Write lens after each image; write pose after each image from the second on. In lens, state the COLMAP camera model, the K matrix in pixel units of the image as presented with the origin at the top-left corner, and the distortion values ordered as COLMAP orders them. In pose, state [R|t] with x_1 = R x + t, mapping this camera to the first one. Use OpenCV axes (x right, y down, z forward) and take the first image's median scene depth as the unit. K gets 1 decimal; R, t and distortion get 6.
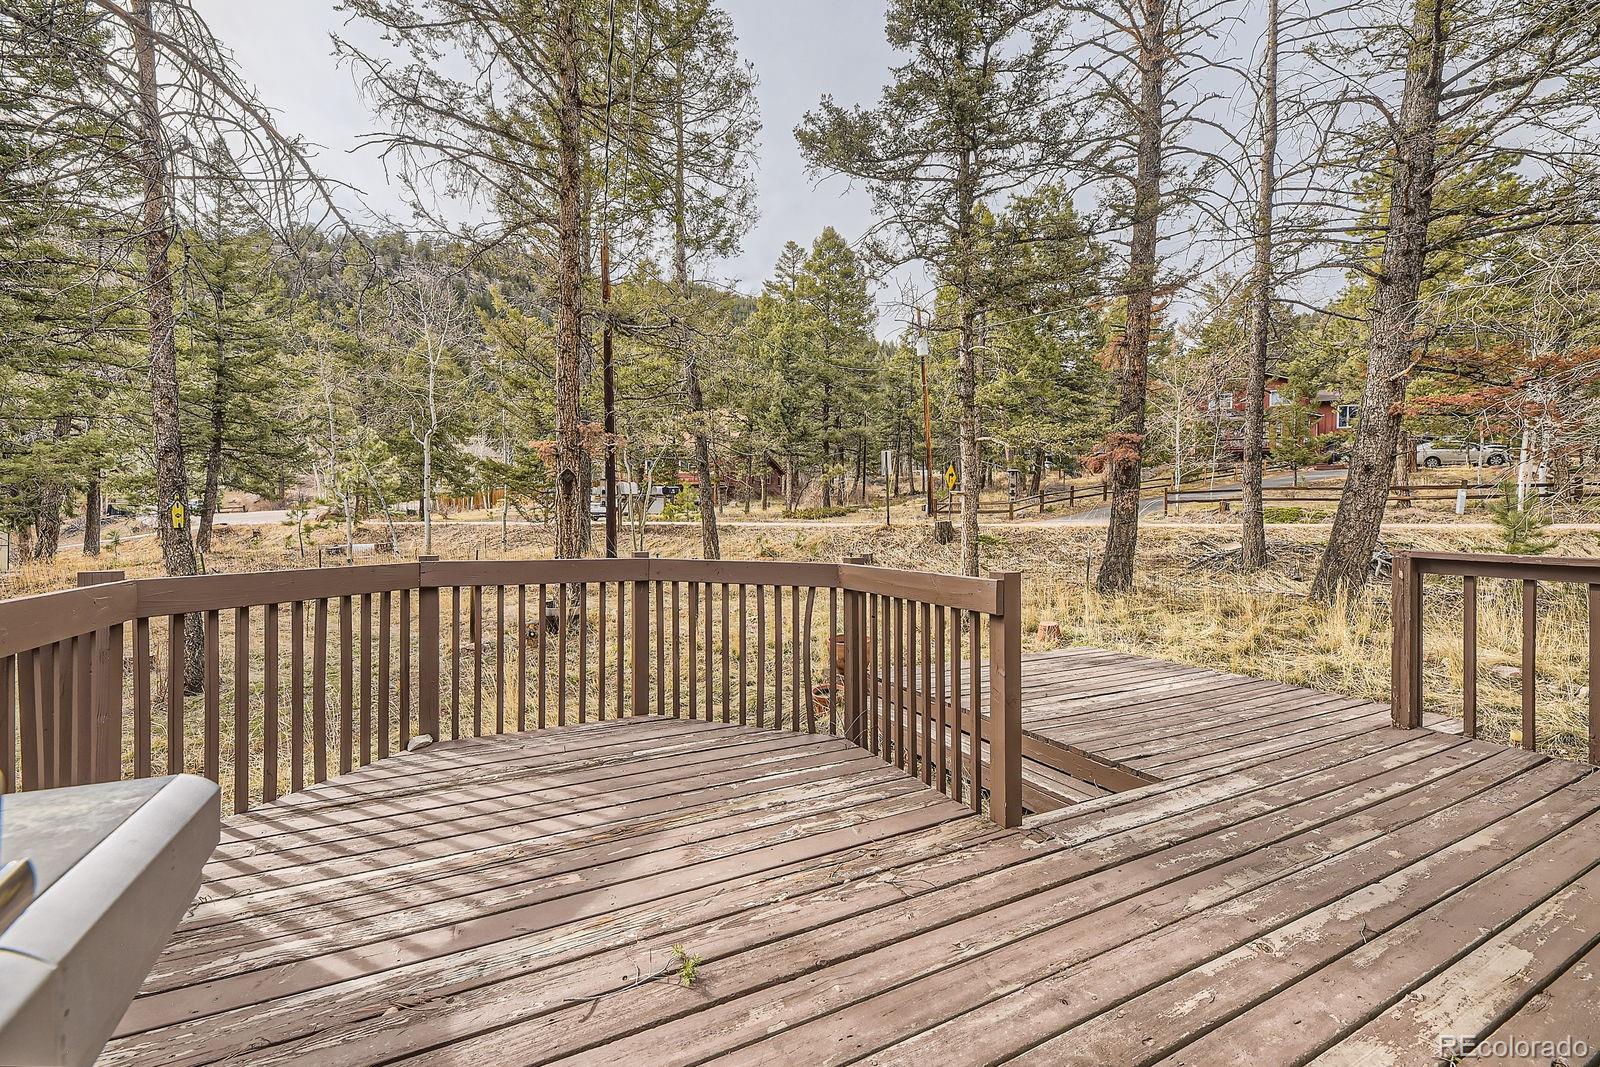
lens RADIAL K [[642.3, 0, 796.2], [0, 642.3, 528.0], [0, 0, 1]] dist [0.012640, -0.003133]
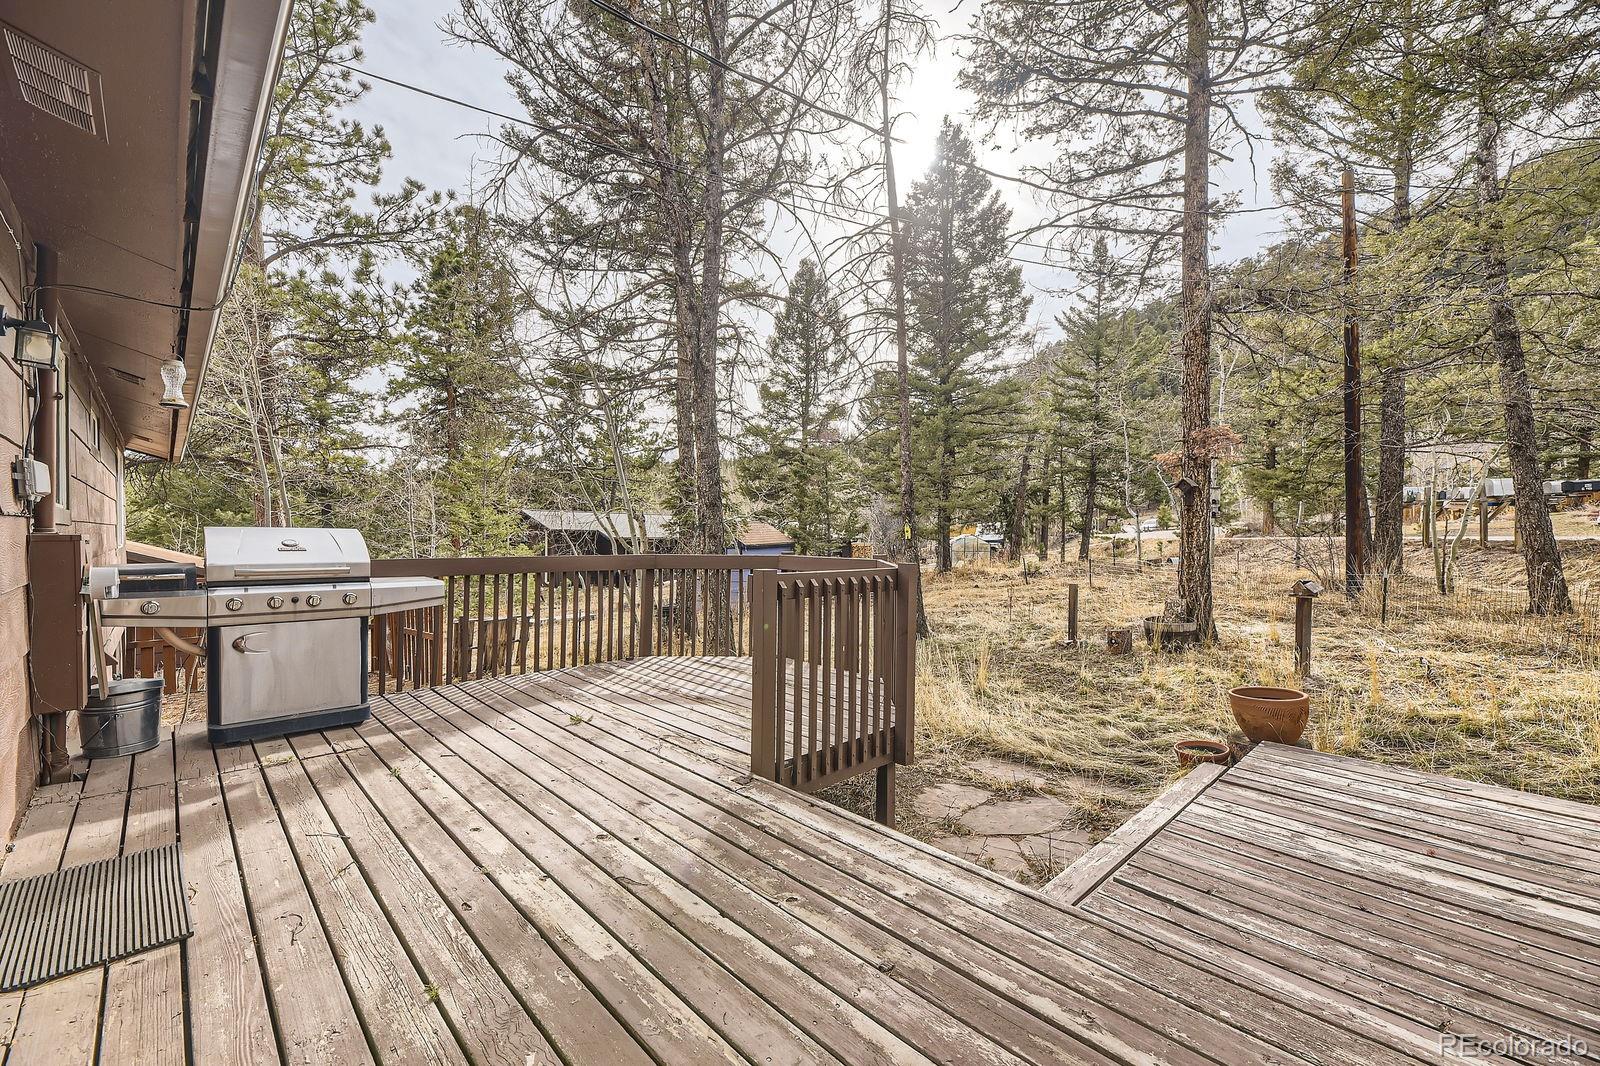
lens RADIAL K [[642.3, 0, 799.6], [0, 642.3, 535.5], [0, 0, 1]] dist [0.012640, -0.003133]
pose [[0.297869, -0.003871, -0.954599, 1.747576], [-0.009219, 0.999933, -0.006931, 0.020415], [0.954562, 0.010865, 0.297813, 0.809519]]
